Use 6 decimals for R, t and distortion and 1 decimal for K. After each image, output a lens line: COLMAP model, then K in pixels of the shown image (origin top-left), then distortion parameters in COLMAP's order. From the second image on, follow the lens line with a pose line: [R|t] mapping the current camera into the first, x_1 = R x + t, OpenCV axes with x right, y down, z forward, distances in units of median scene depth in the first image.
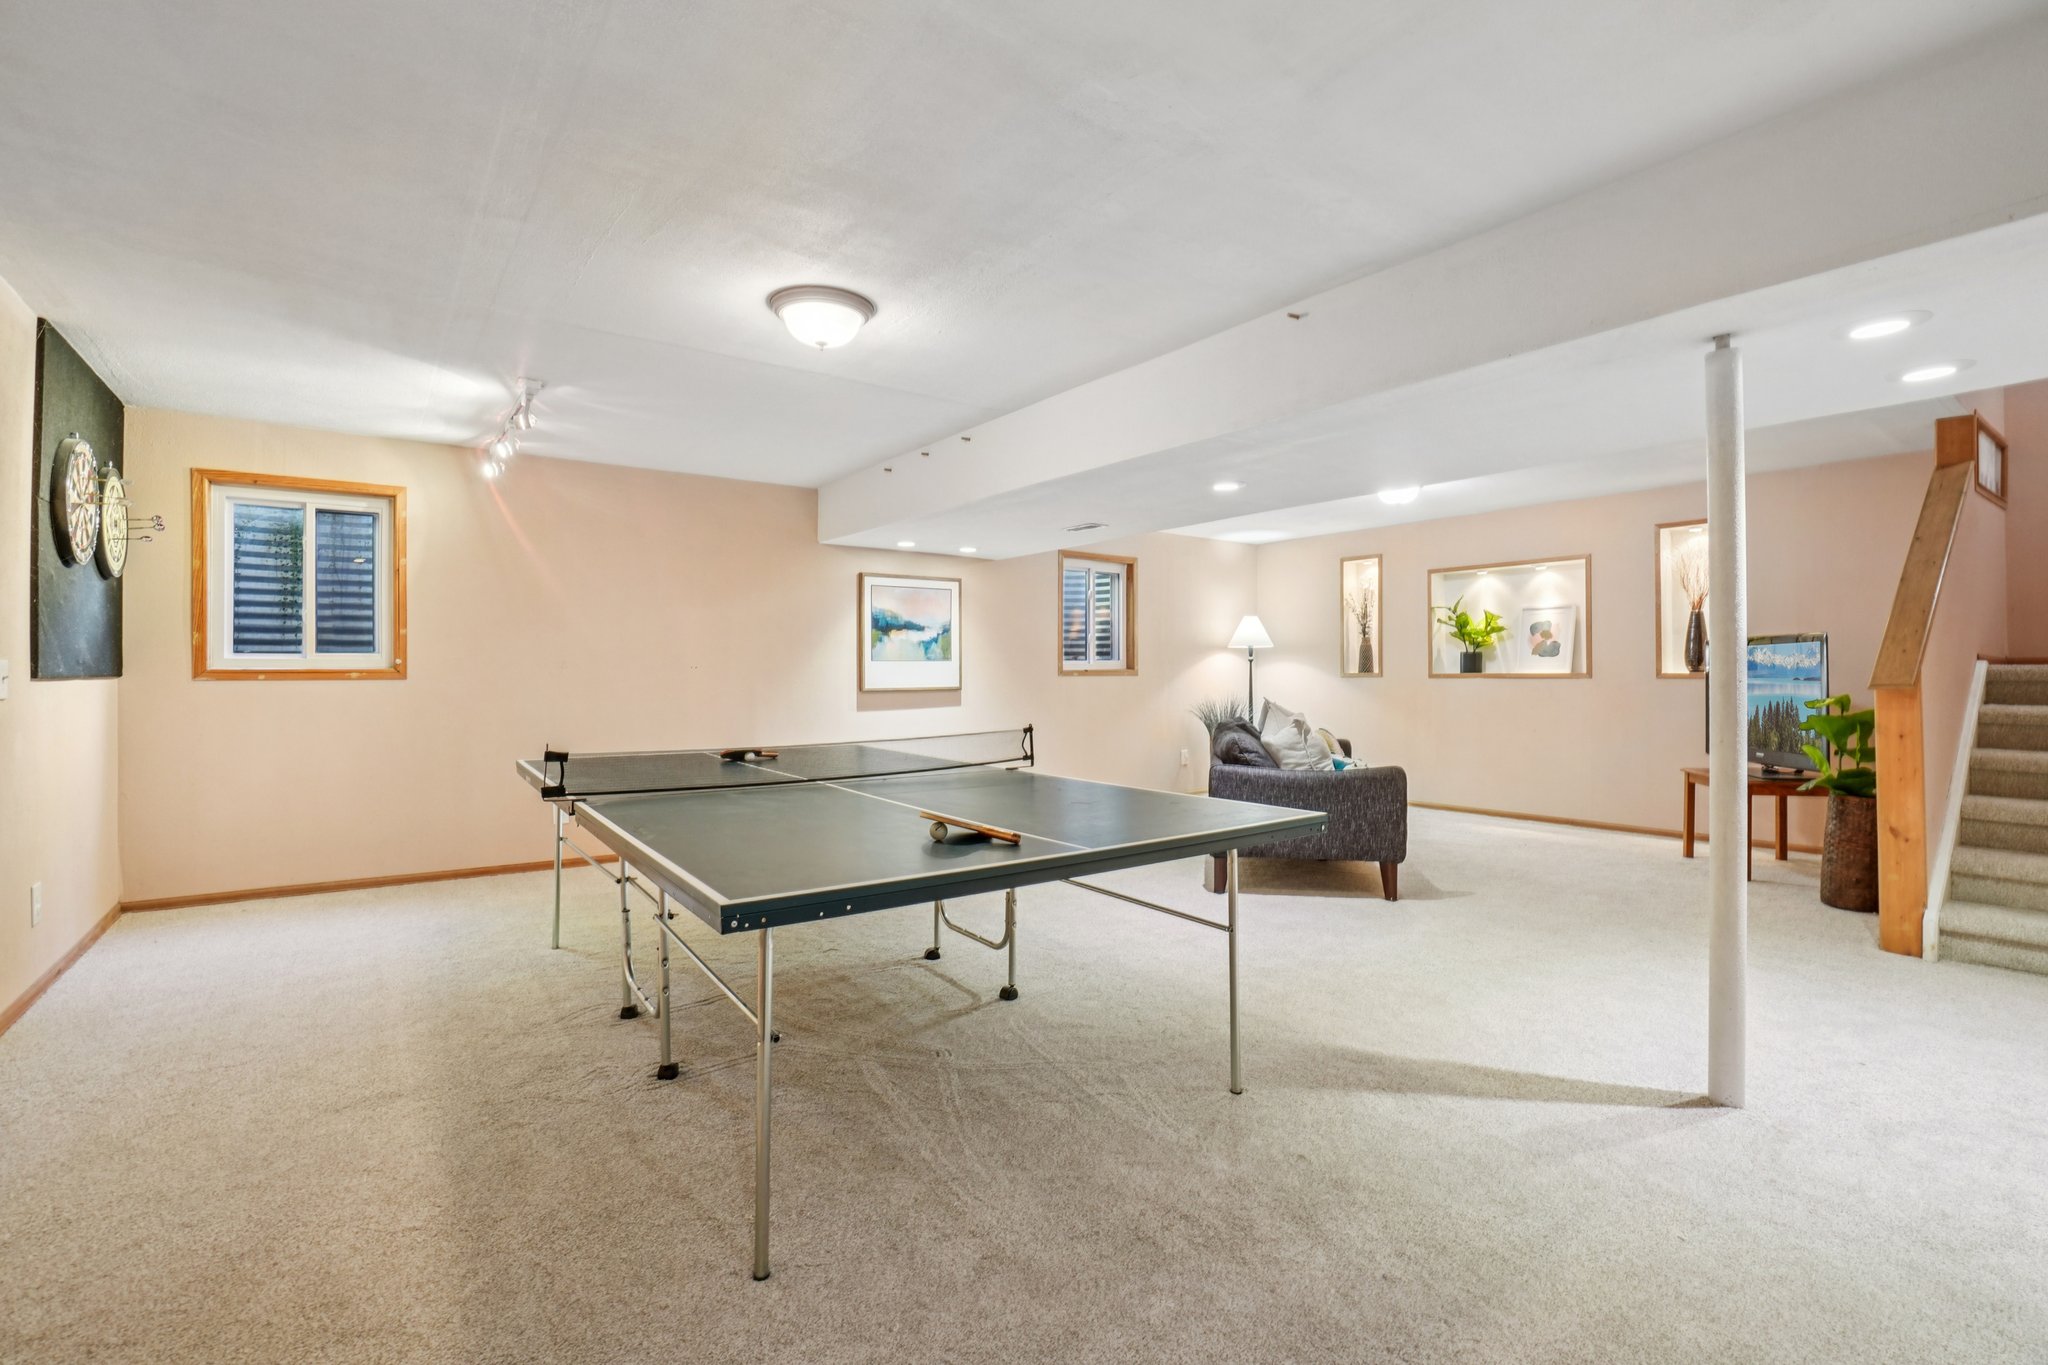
lens RADIAL K [[910.4, 0, 1009.5], [0, 910.4, 674.3], [0, 0, 1]] dist [-0.065963, 0.023206]
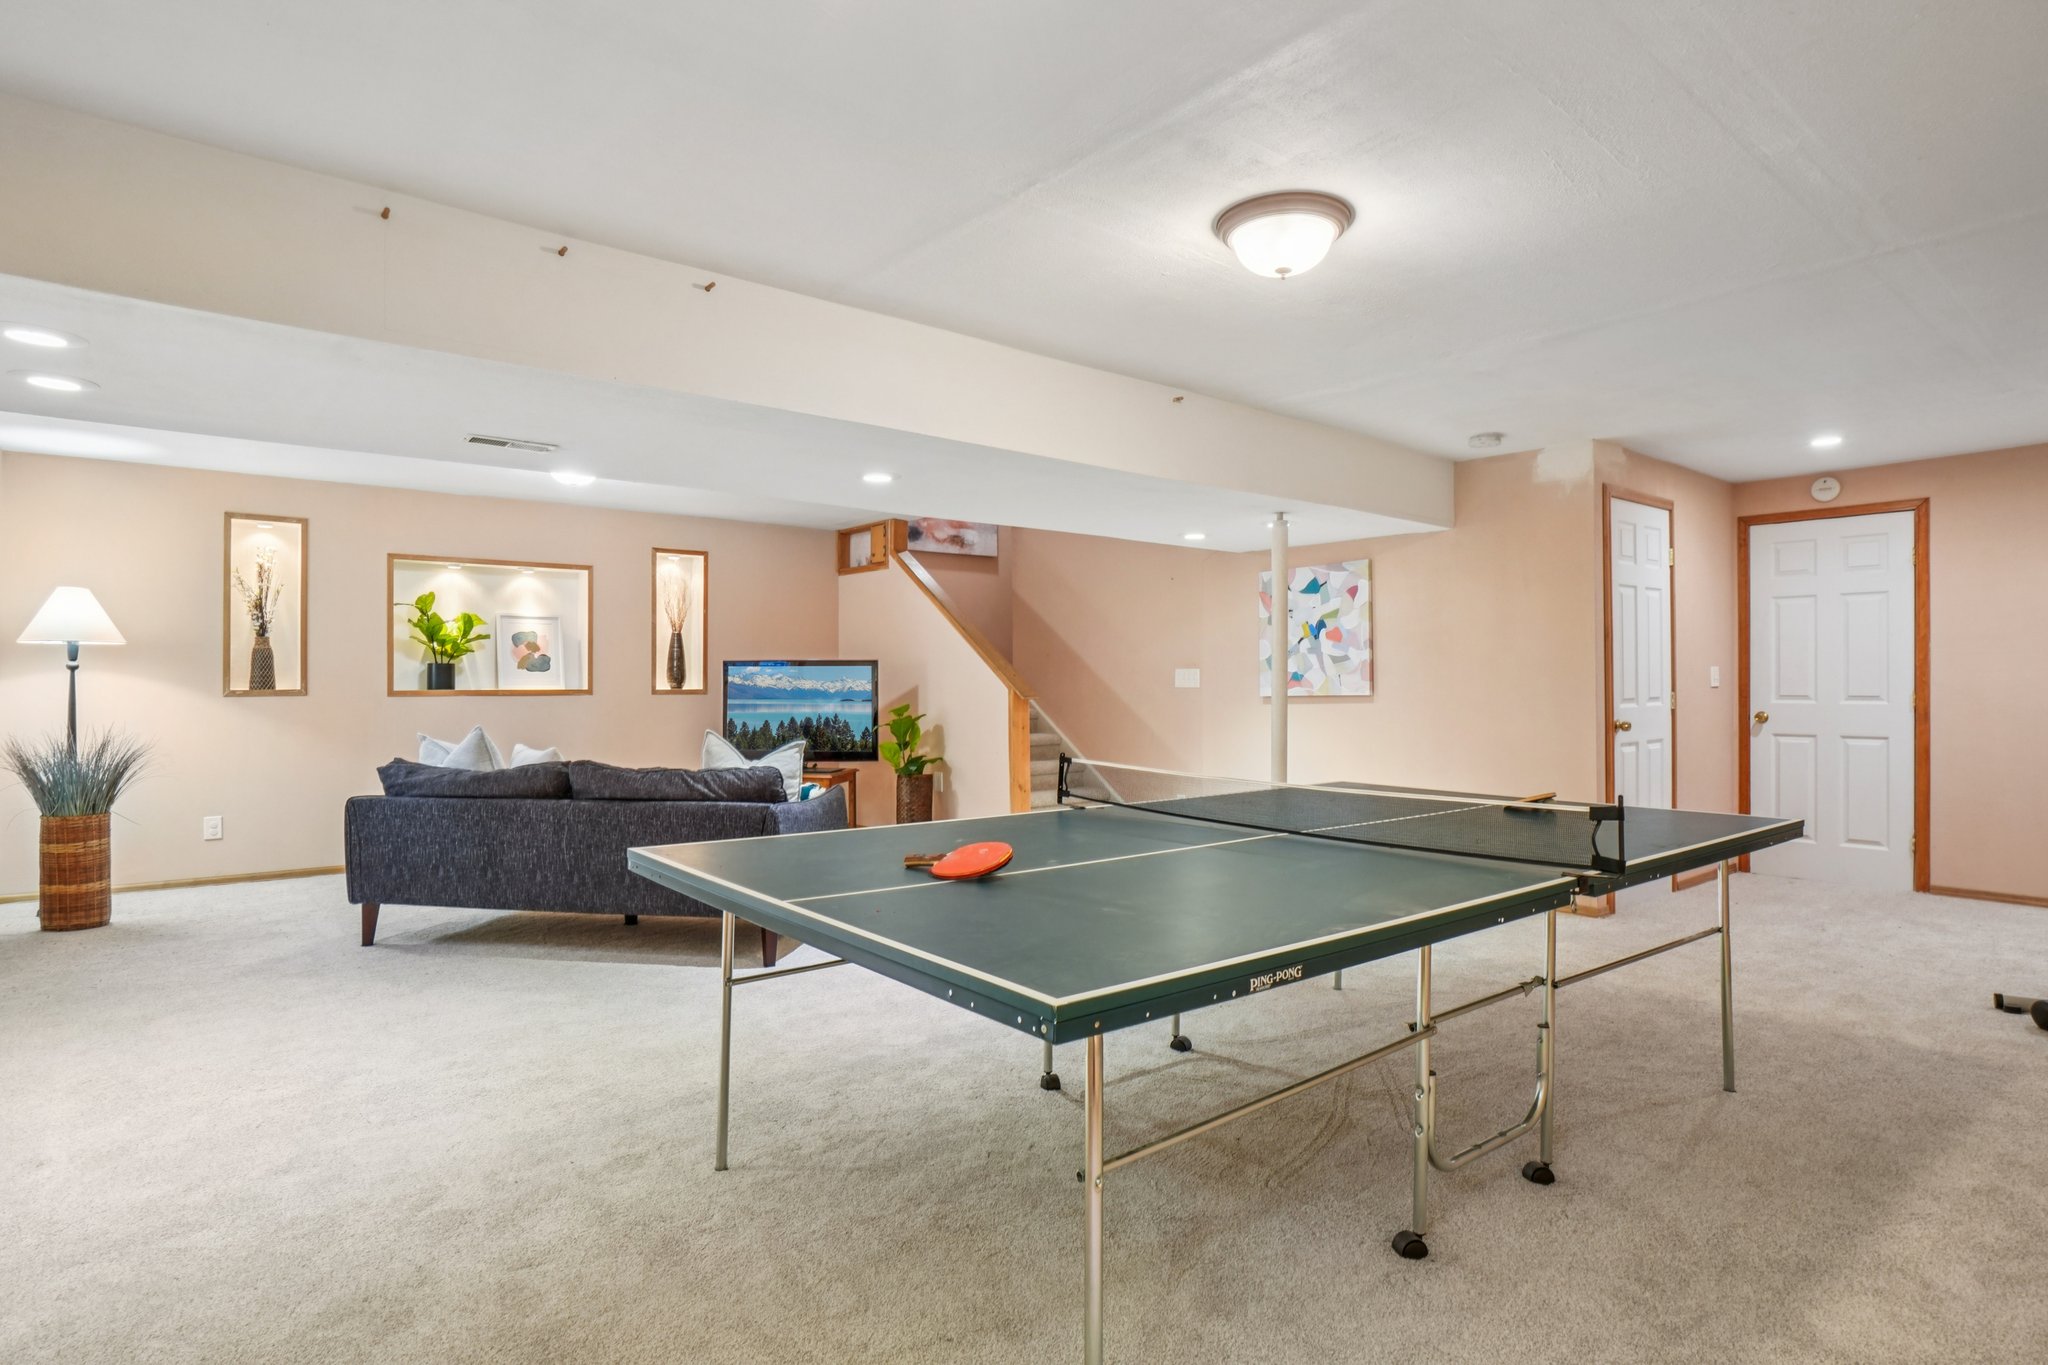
lens RADIAL K [[1050.7, 0, 1020.6], [0, 1050.7, 681.0], [0, 0, 1]] dist [-0.001688, -0.000172]
pose [[-0.035984, 0.007054, 0.999327, -0.459988], [0.002500, 0.999973, -0.006968, -0.001287], [-0.999349, 0.002247, -0.036001, 0.526354]]
